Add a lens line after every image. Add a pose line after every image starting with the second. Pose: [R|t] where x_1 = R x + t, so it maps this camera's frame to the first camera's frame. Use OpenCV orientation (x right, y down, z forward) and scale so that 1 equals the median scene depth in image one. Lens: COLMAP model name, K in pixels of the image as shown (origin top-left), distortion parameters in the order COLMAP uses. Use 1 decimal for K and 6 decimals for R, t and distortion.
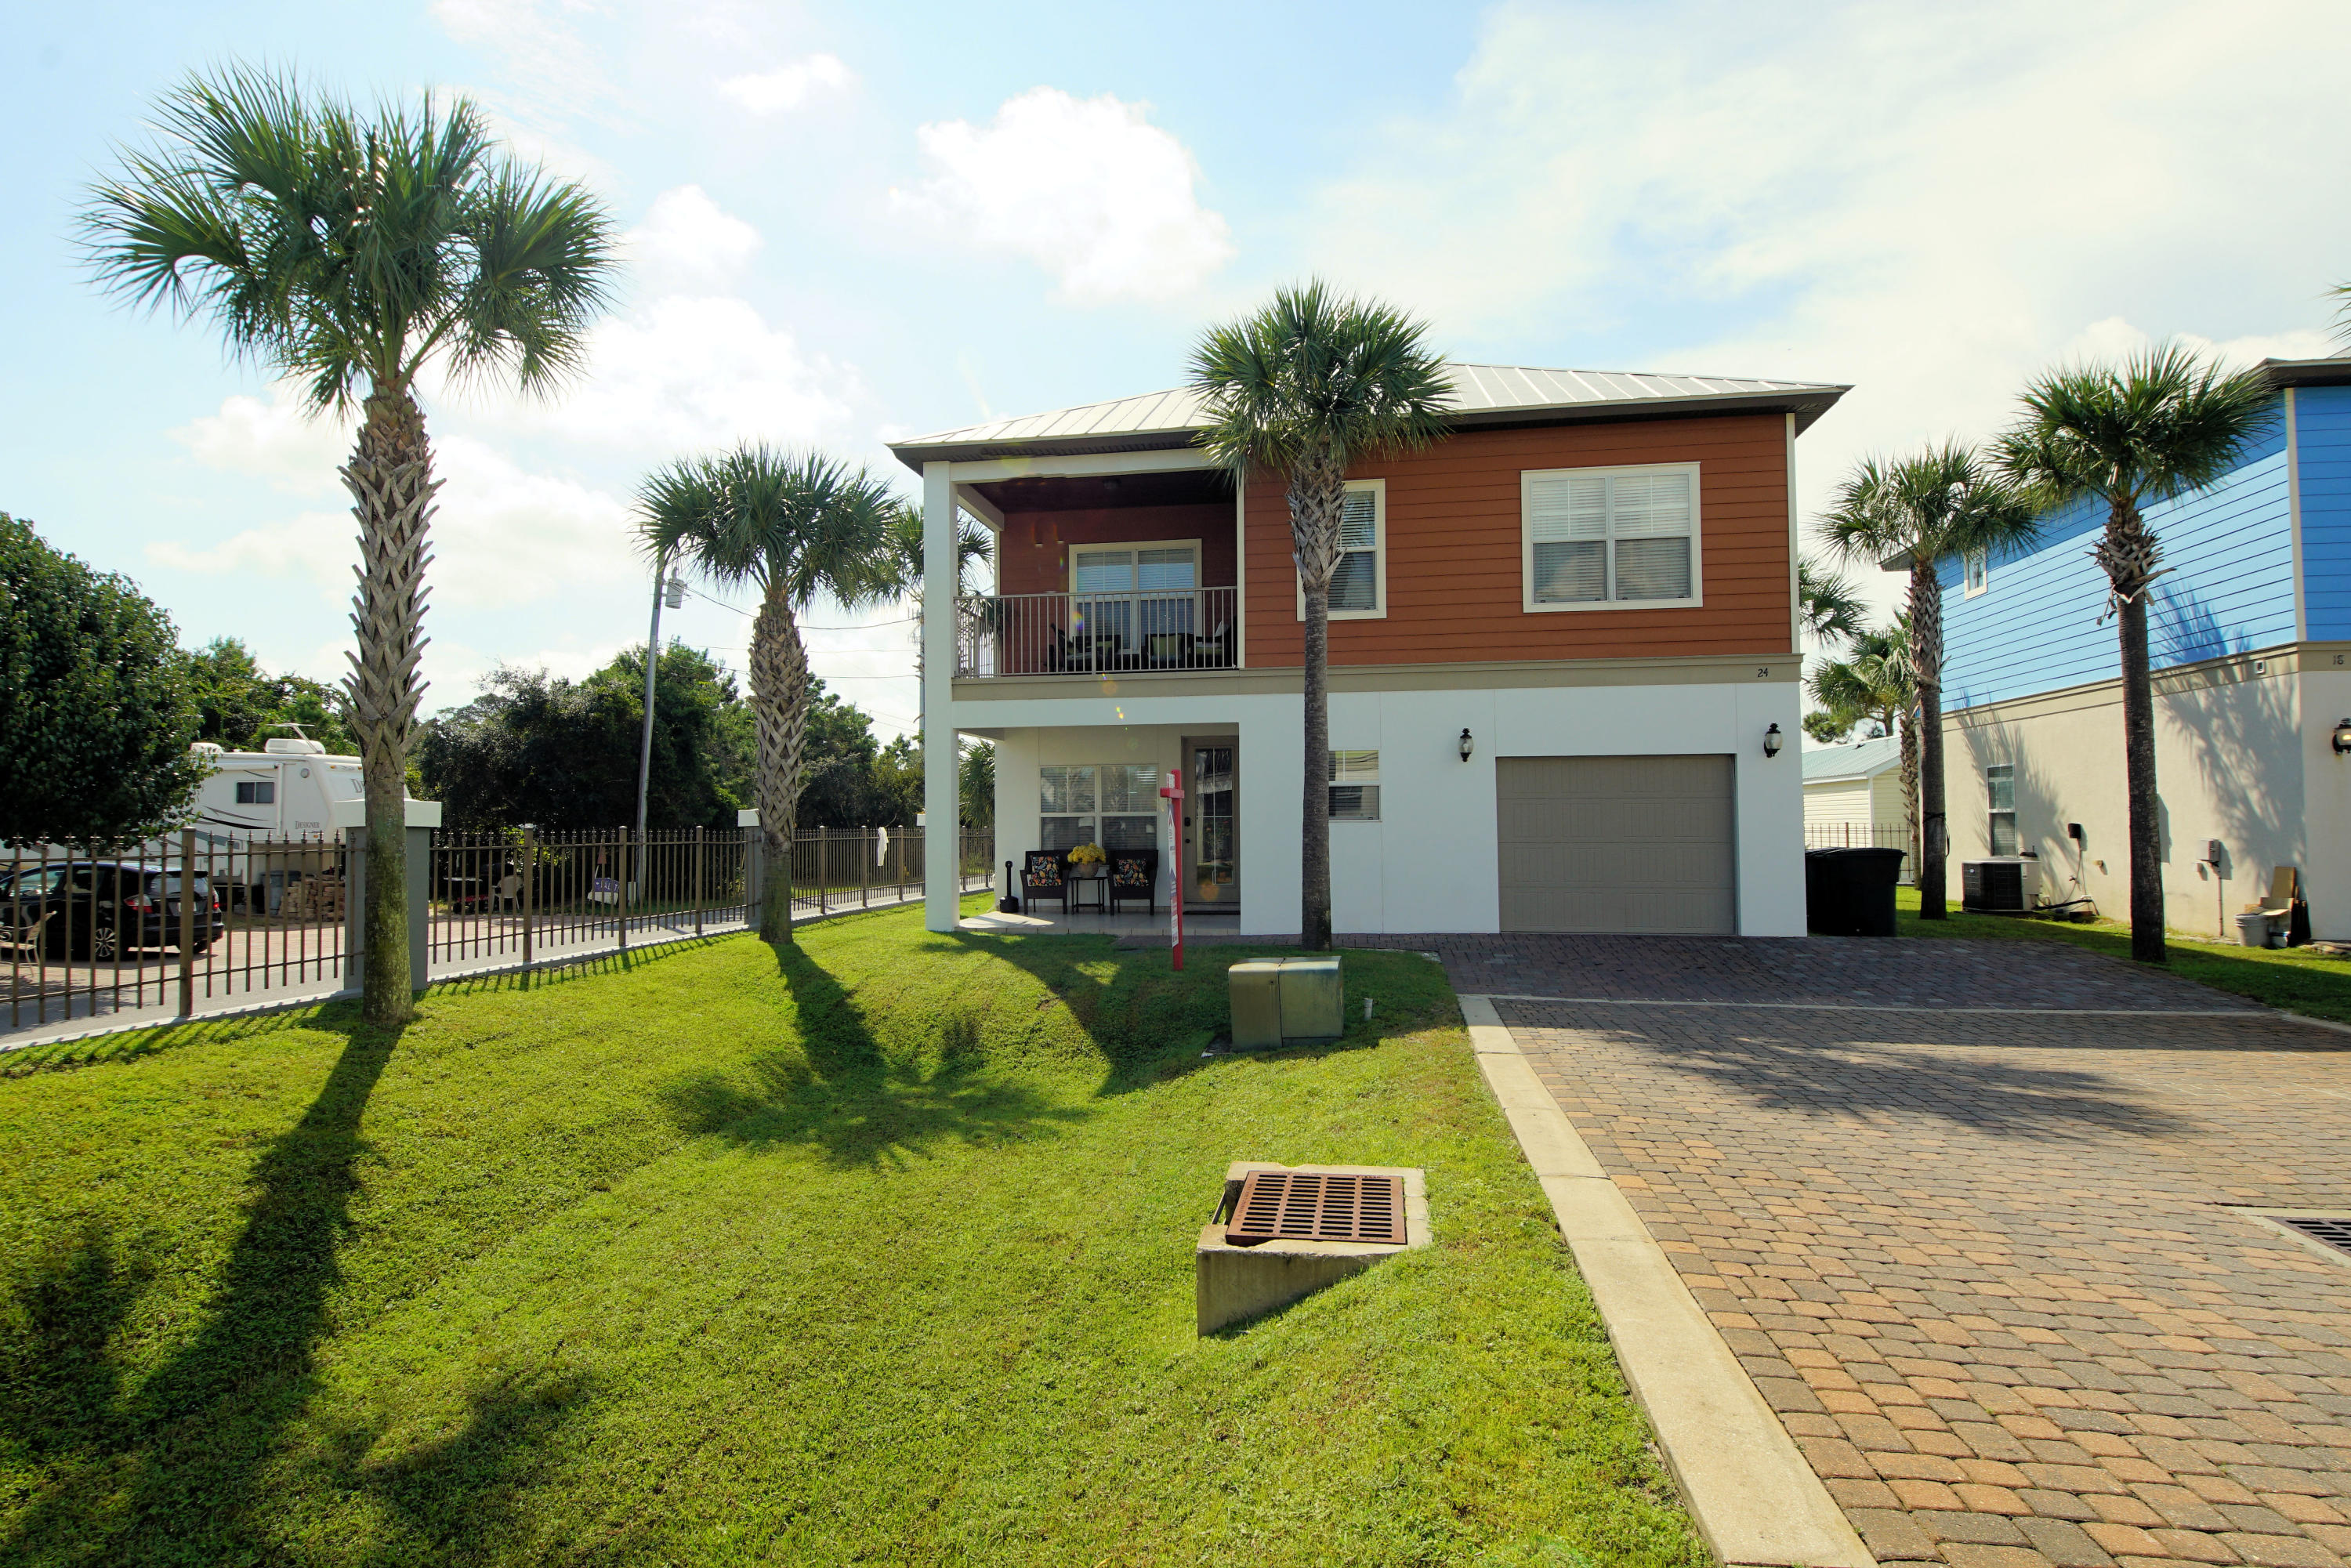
lens RADIAL K [[1253.8, 0, 1175.3], [0, 1253.8, 779.4], [0, 0, 1]] dist [0.023345, -0.029132]
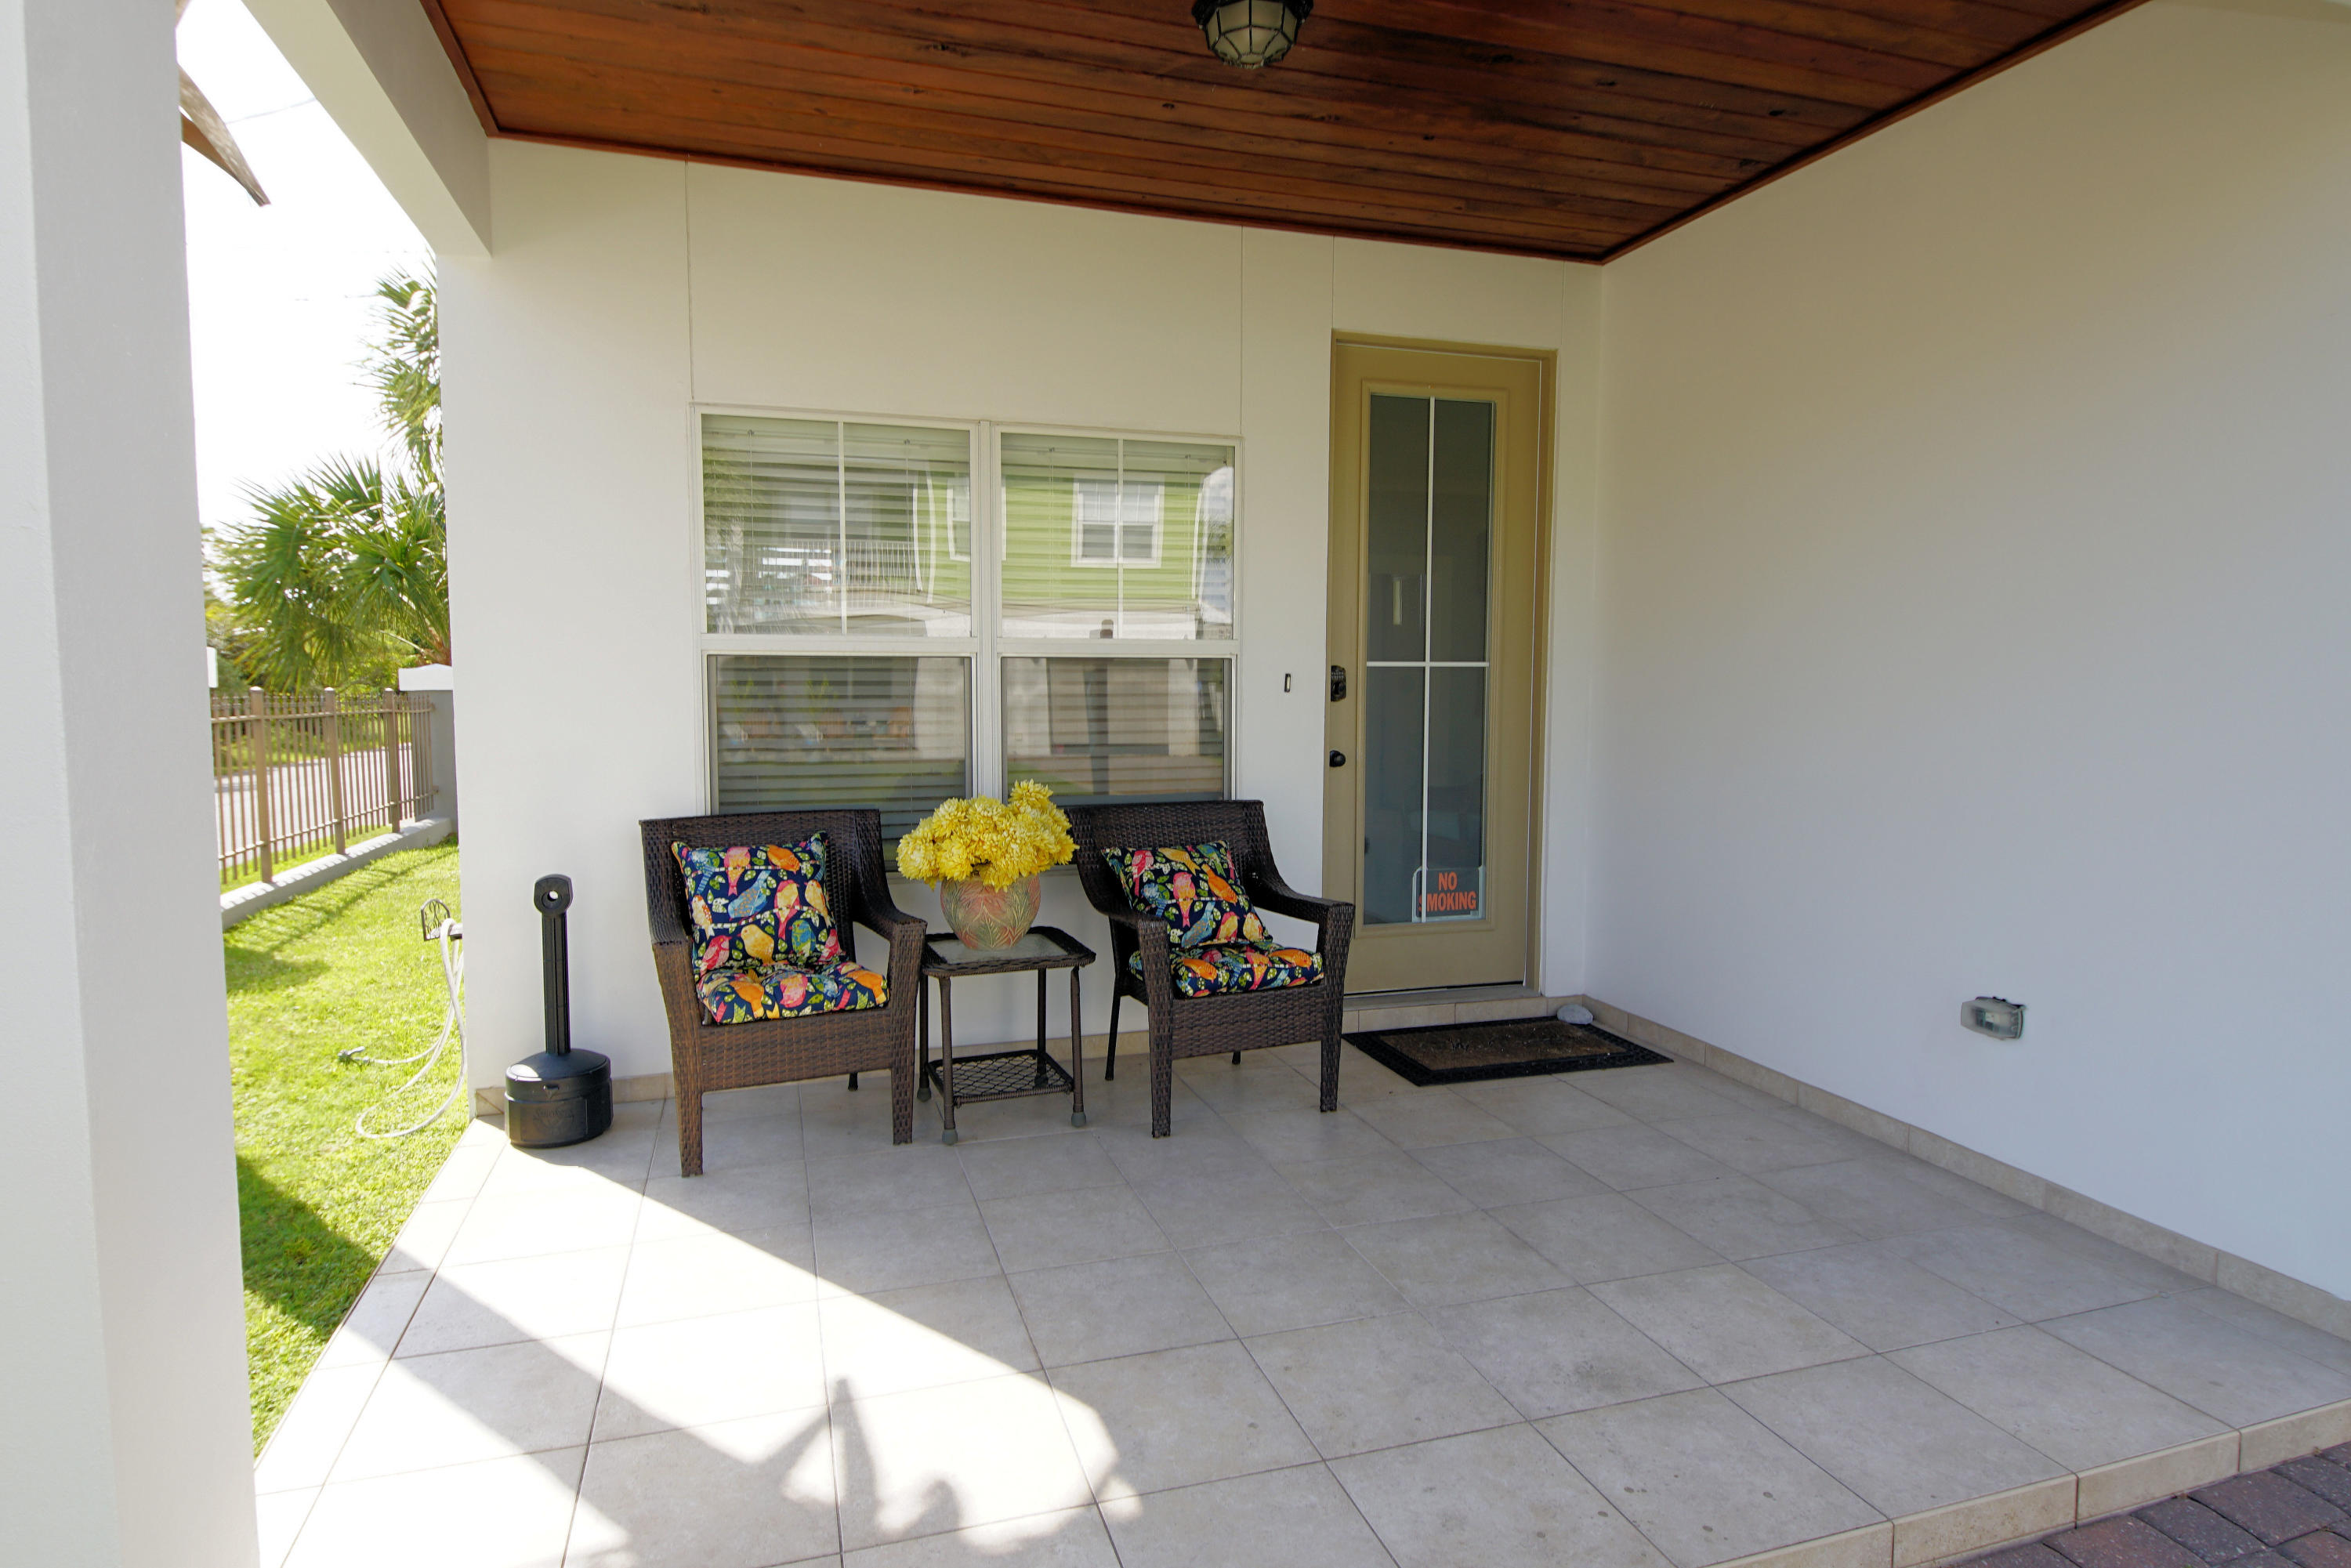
lens RADIAL K [[1253.8, 0, 1160.8], [0, 1253.8, 773.4], [0, 0, 1]] dist [0.023345, -0.029132]
pose [[0.890117, -0.024893, 0.455052, -0.168330], [-0.026355, 0.994024, 0.105930, 0.032016], [-0.454970, -0.106283, 0.884142, 0.966793]]
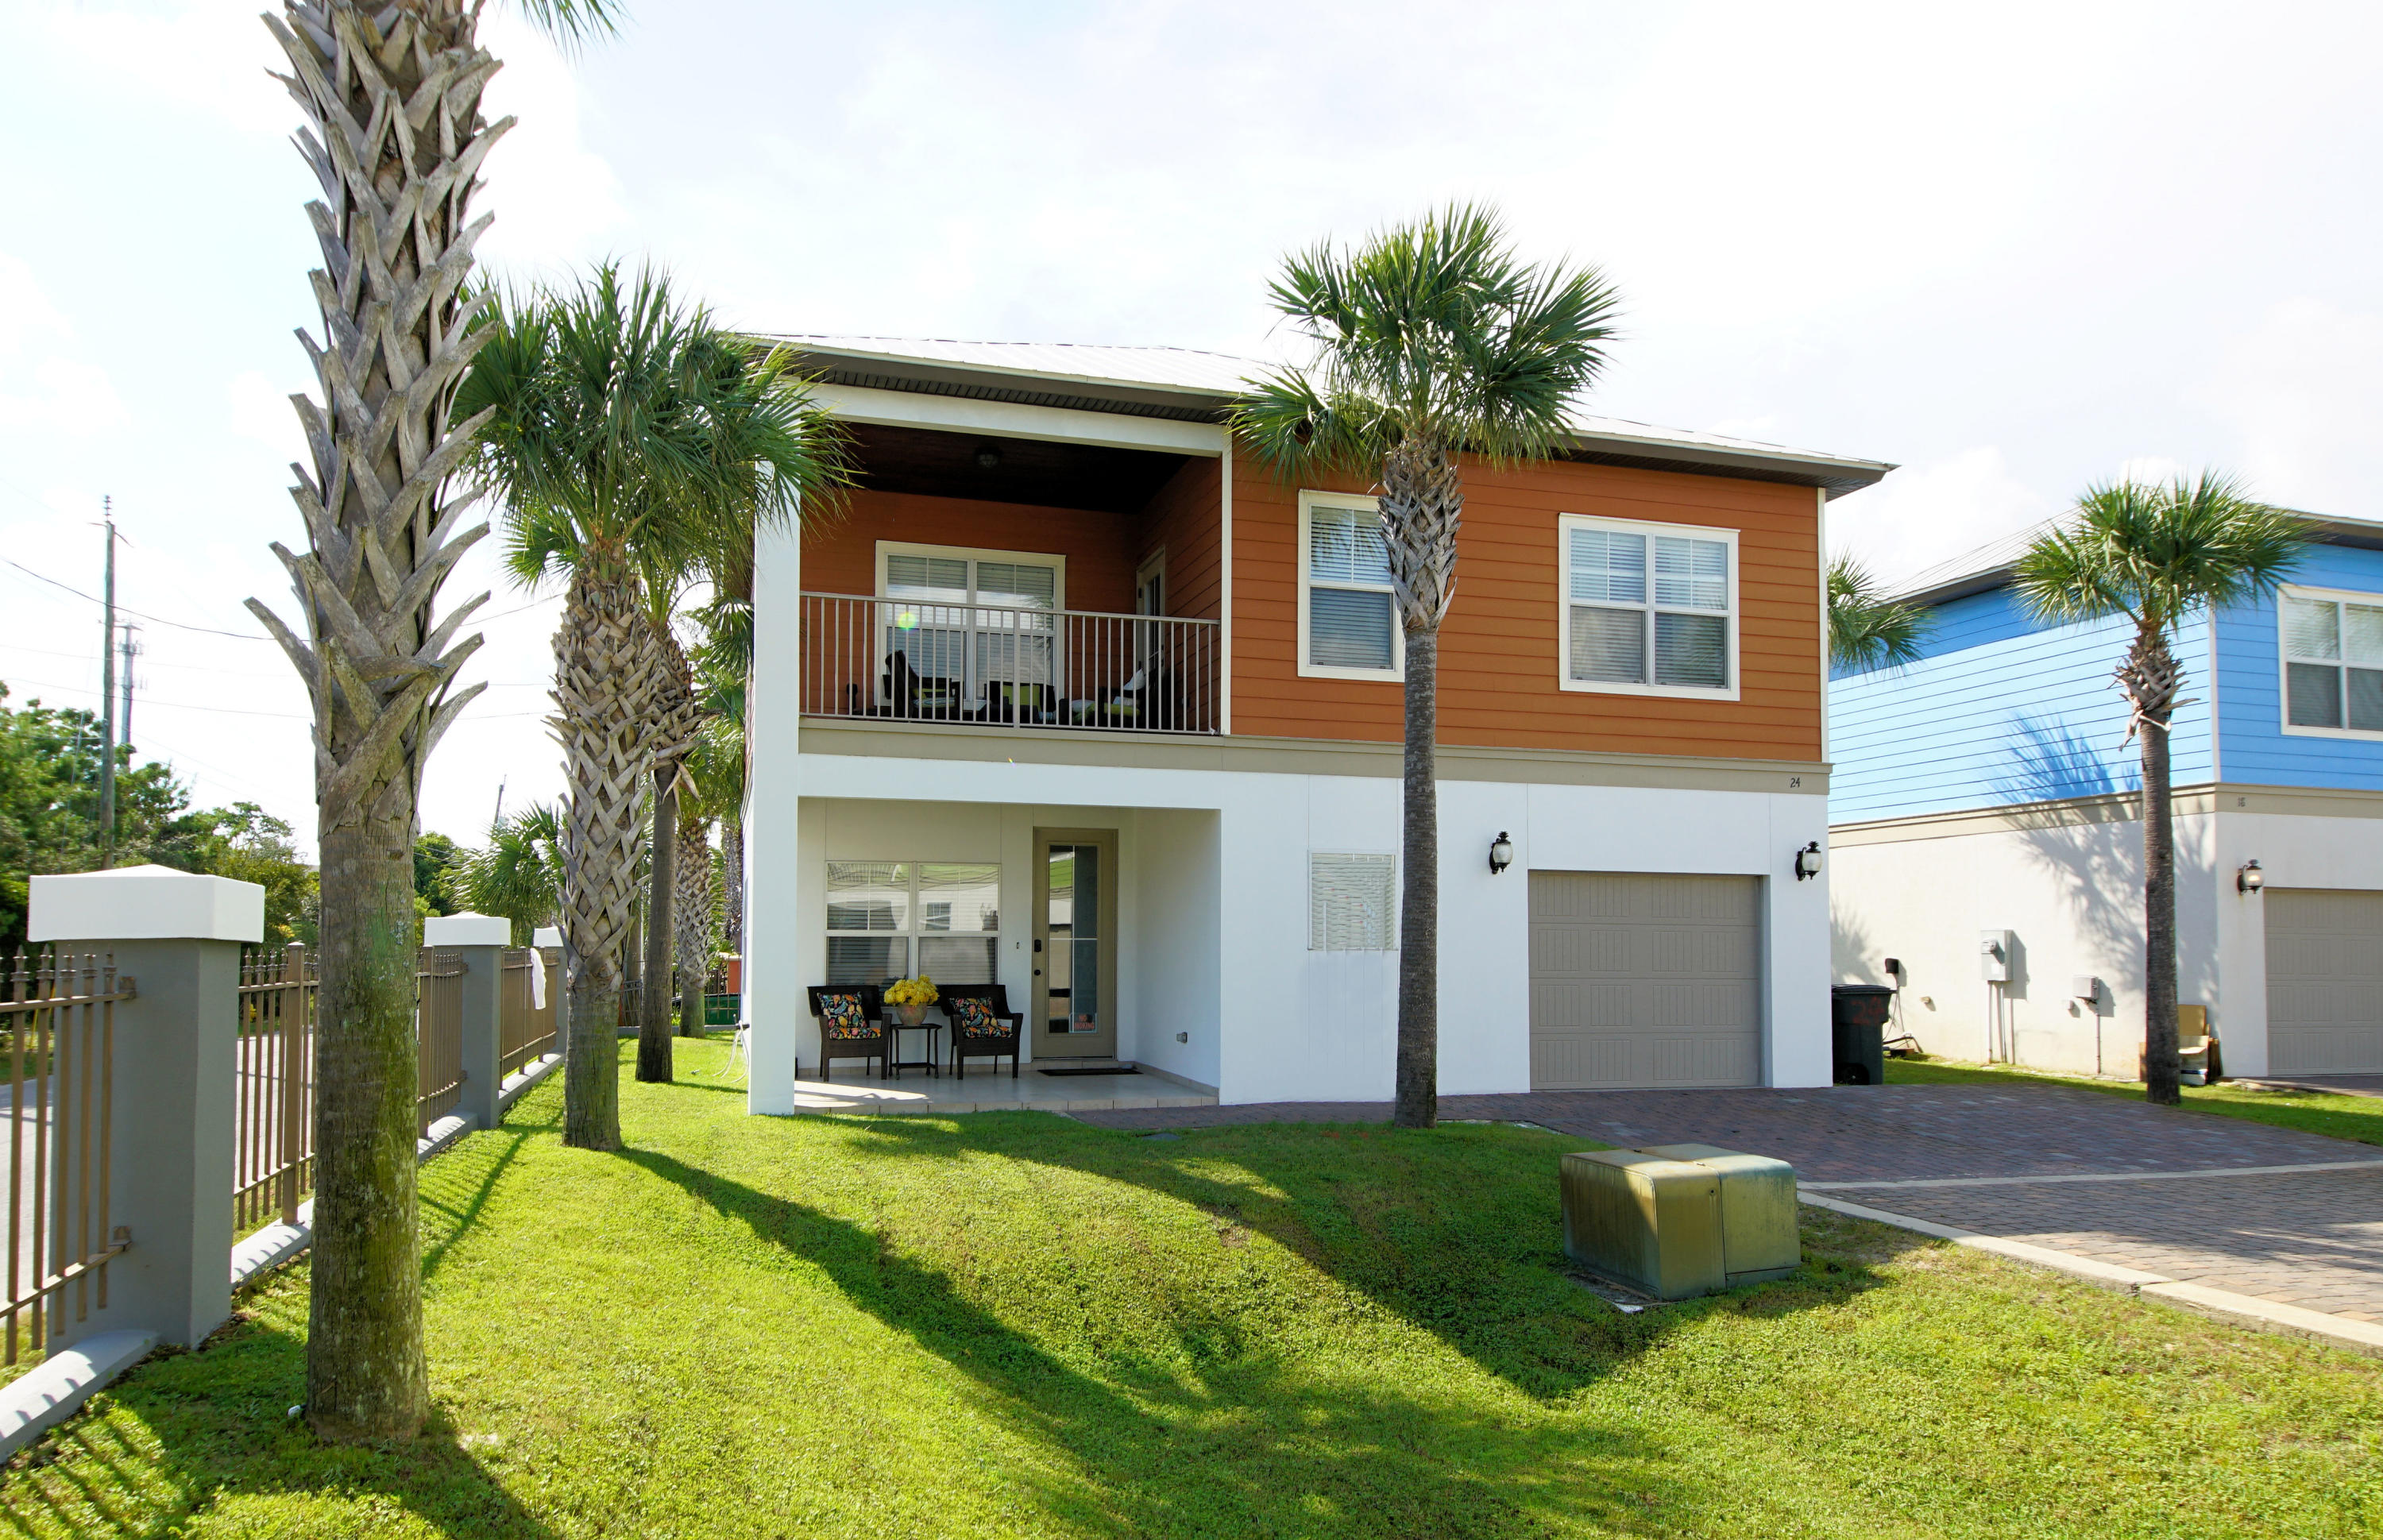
lens RADIAL K [[1426.6, 0, 1111.2], [0, 1426.6, 887.6], [0, 0, 1]] dist [0.020308, -0.026574]
pose [[0.911544, 0.029158, 0.410168, -0.353656], [-0.026189, 0.999574, -0.012854, 0.012204], [-0.410369, 0.000975, 0.911919, 0.289118]]
